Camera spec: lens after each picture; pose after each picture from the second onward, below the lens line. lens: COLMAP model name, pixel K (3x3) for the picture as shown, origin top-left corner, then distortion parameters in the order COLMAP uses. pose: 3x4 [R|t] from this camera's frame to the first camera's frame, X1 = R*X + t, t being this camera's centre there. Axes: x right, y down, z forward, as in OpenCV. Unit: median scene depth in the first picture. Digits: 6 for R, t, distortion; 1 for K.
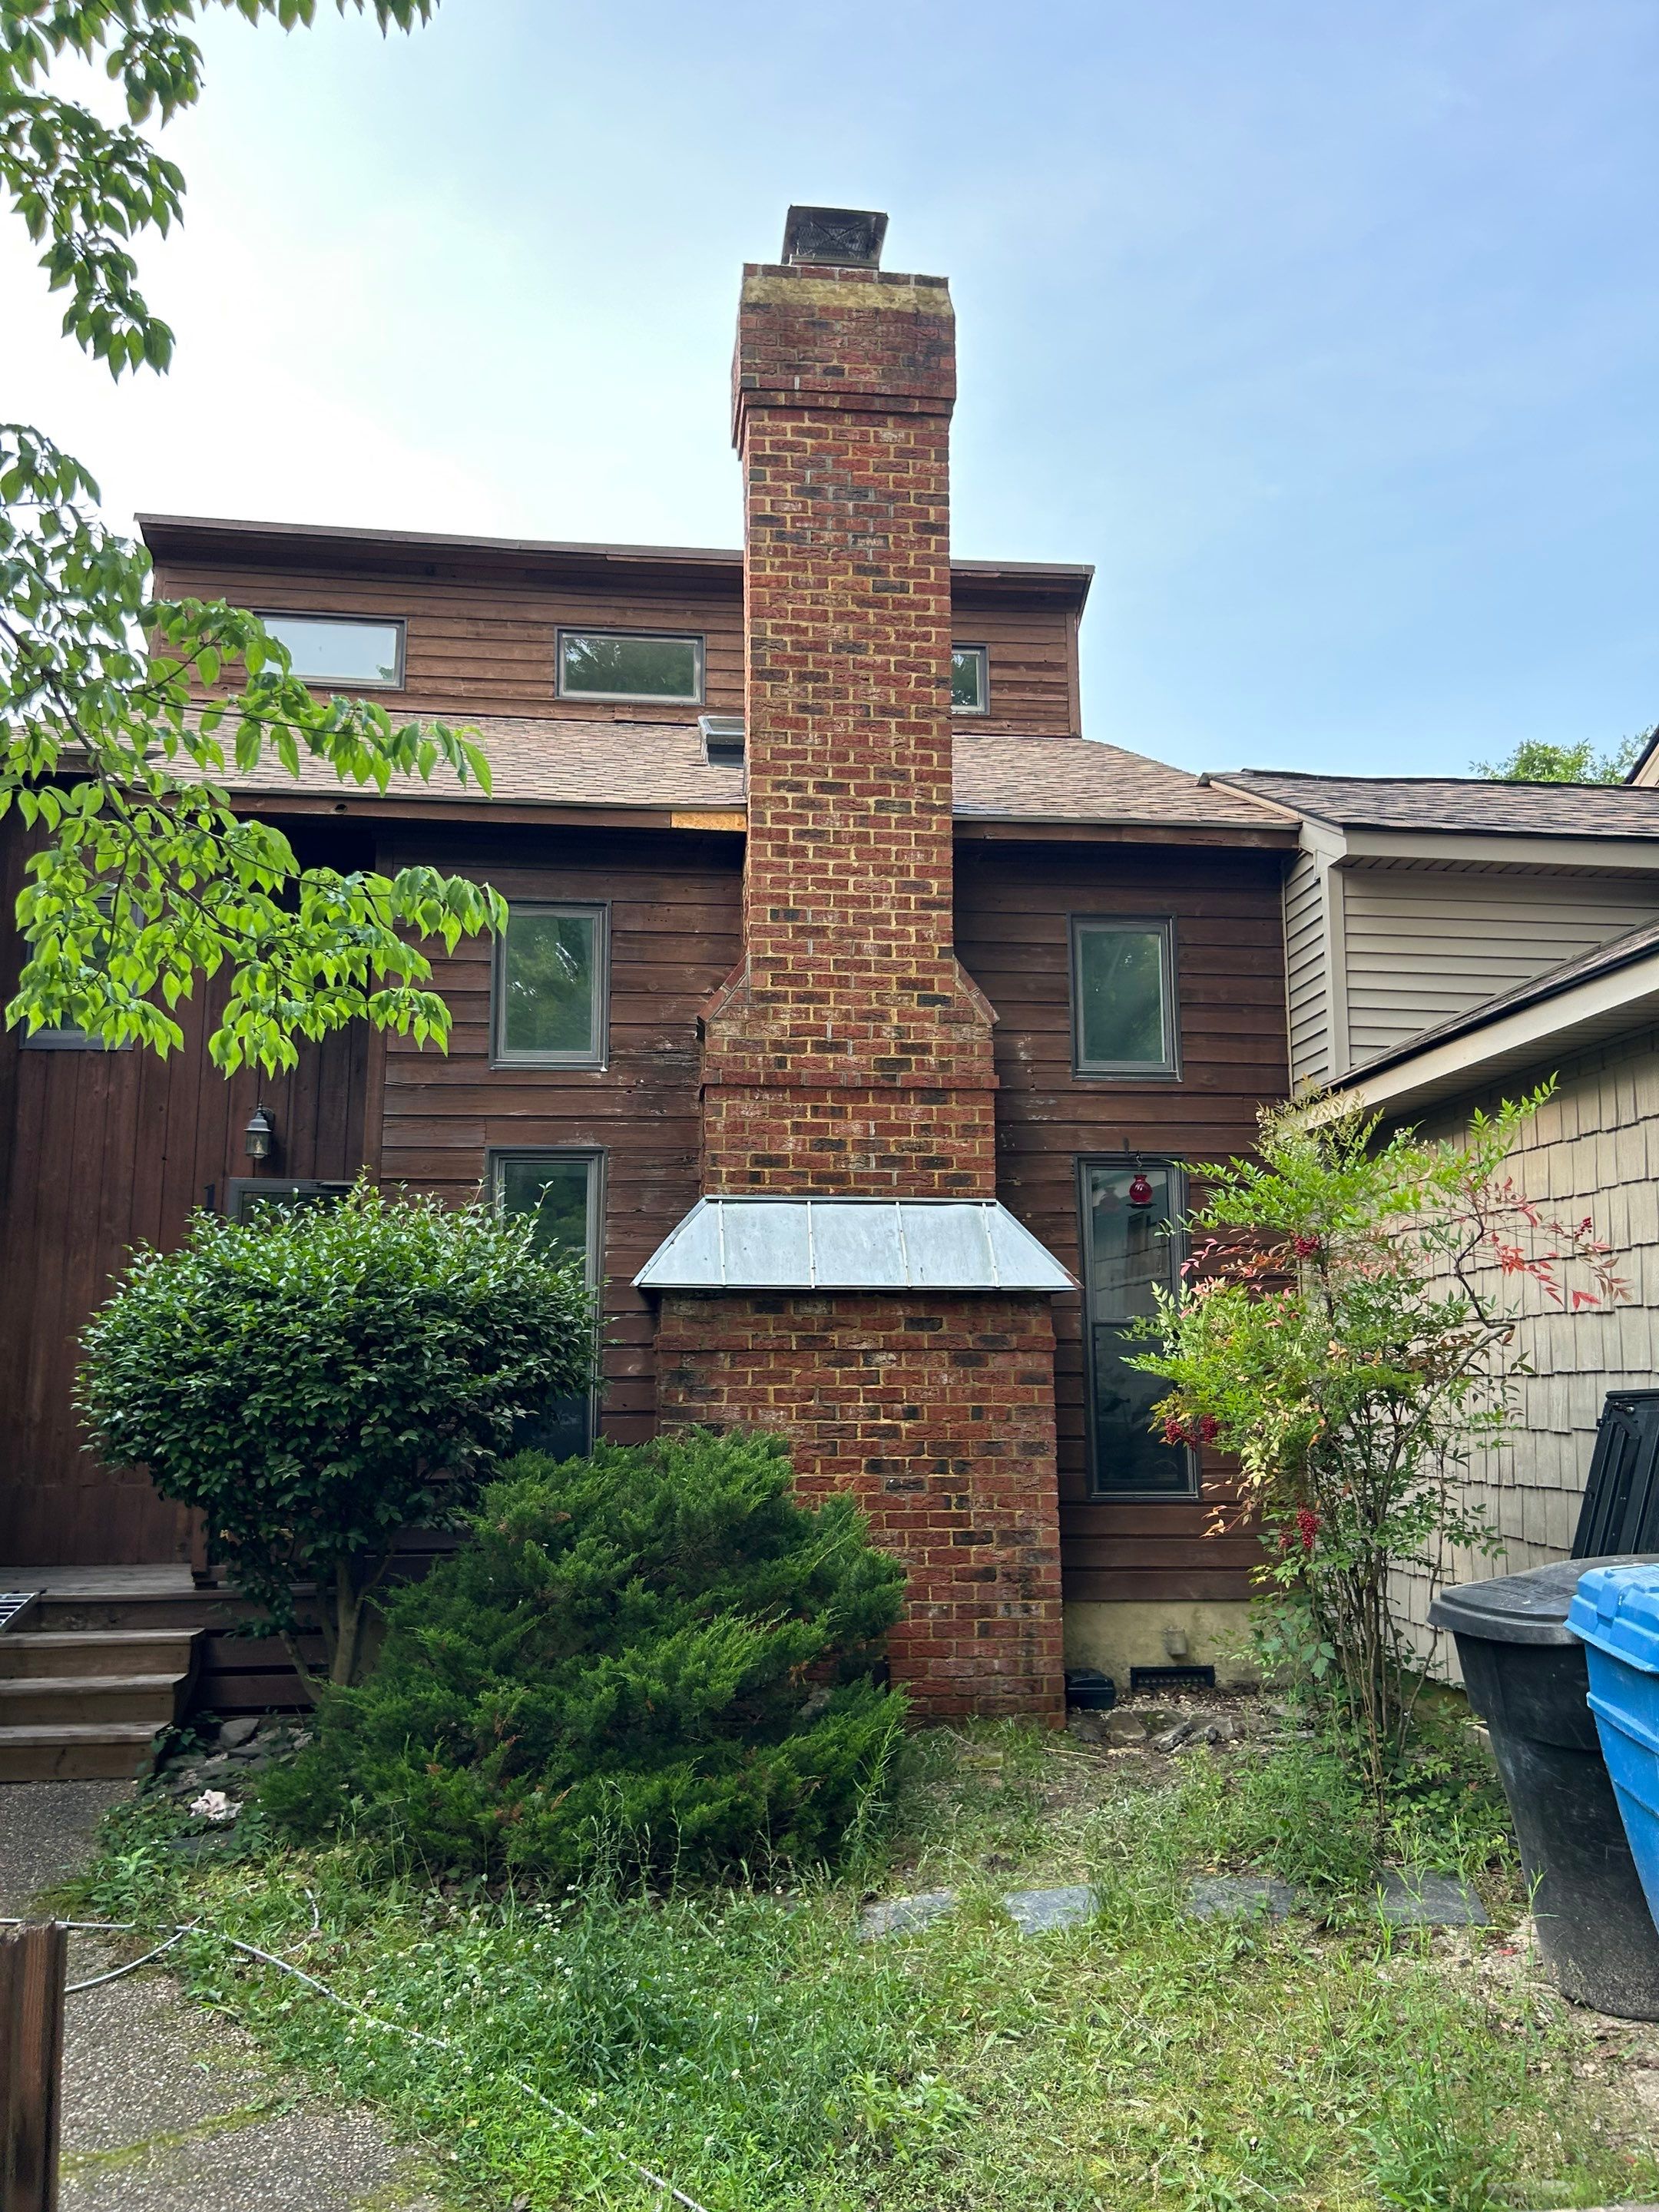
lens RADIAL K [[1705.5, 0, 829.5], [0, 1705.5, 1106.0], [0, 0, 1]] dist [0.051065, -0.076146]
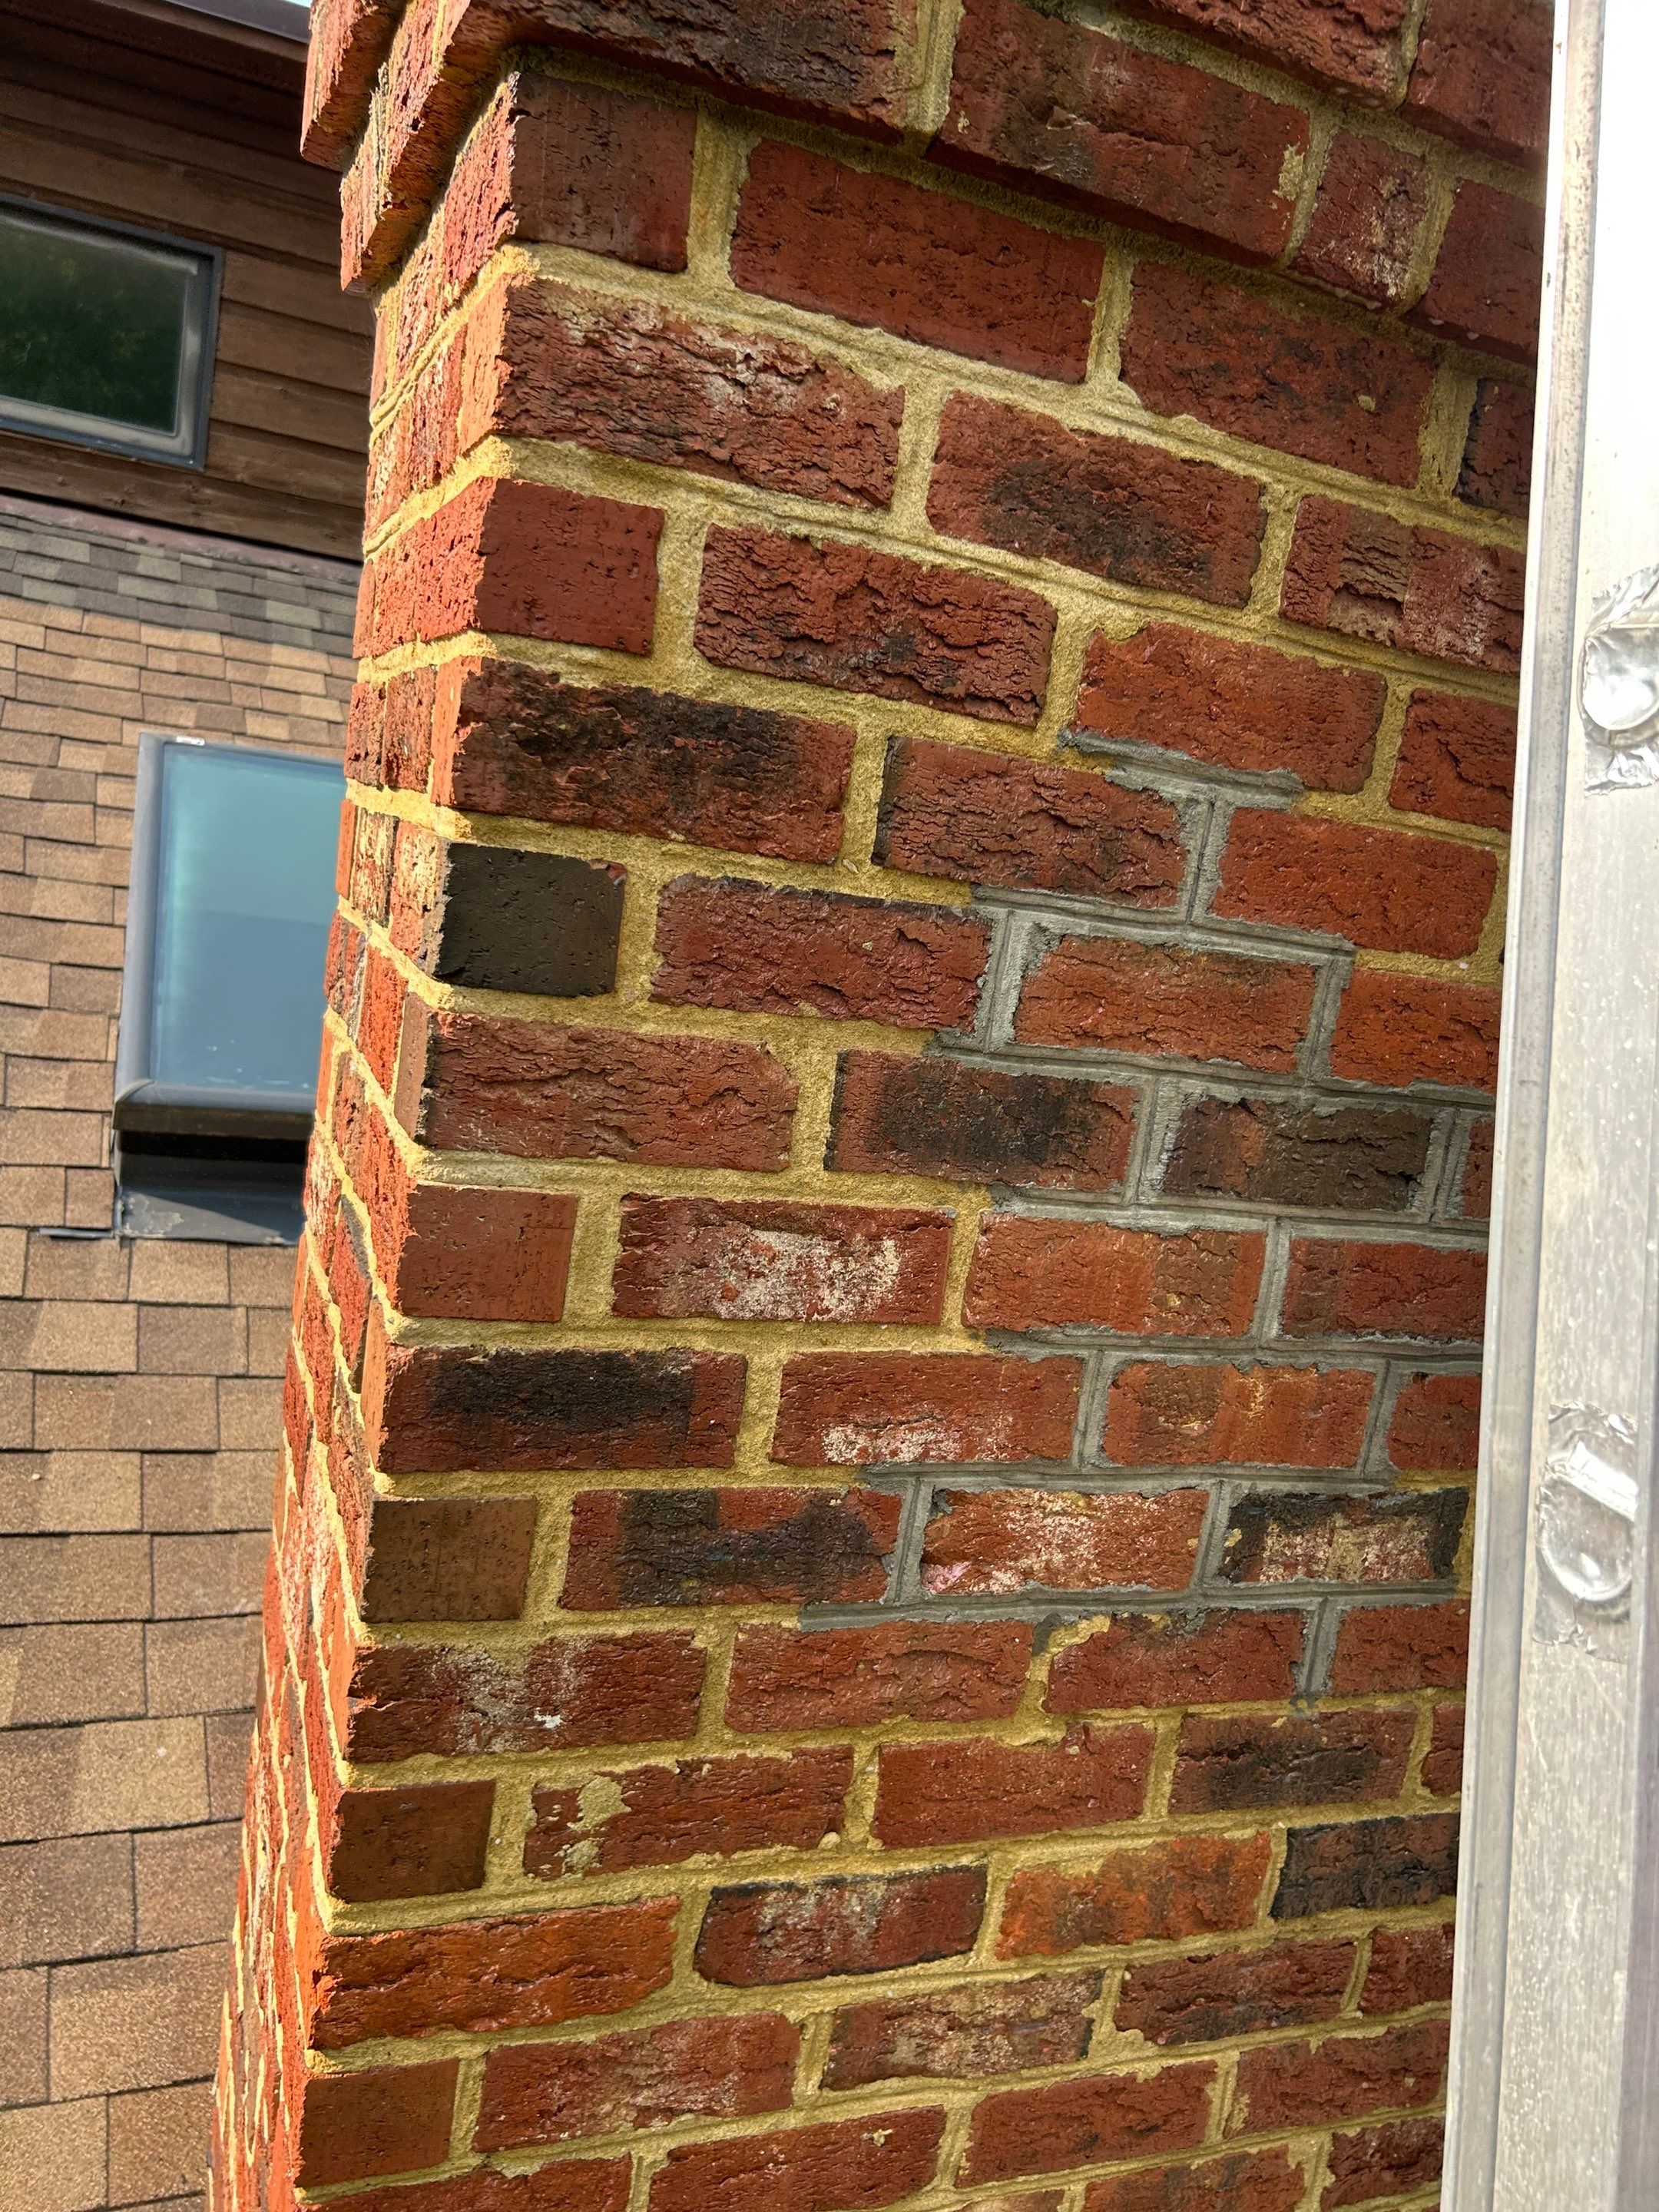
lens RADIAL K [[1705.5, 0, 829.5], [0, 1705.5, 1106.0], [0, 0, 1]] dist [0.051065, -0.076146]
pose [[0.953282, 0.111927, 0.280581, -0.051577], [-0.206073, 0.920097, 0.333099, -0.393025], [-0.220879, -0.375357, 0.900177, 0.906051]]
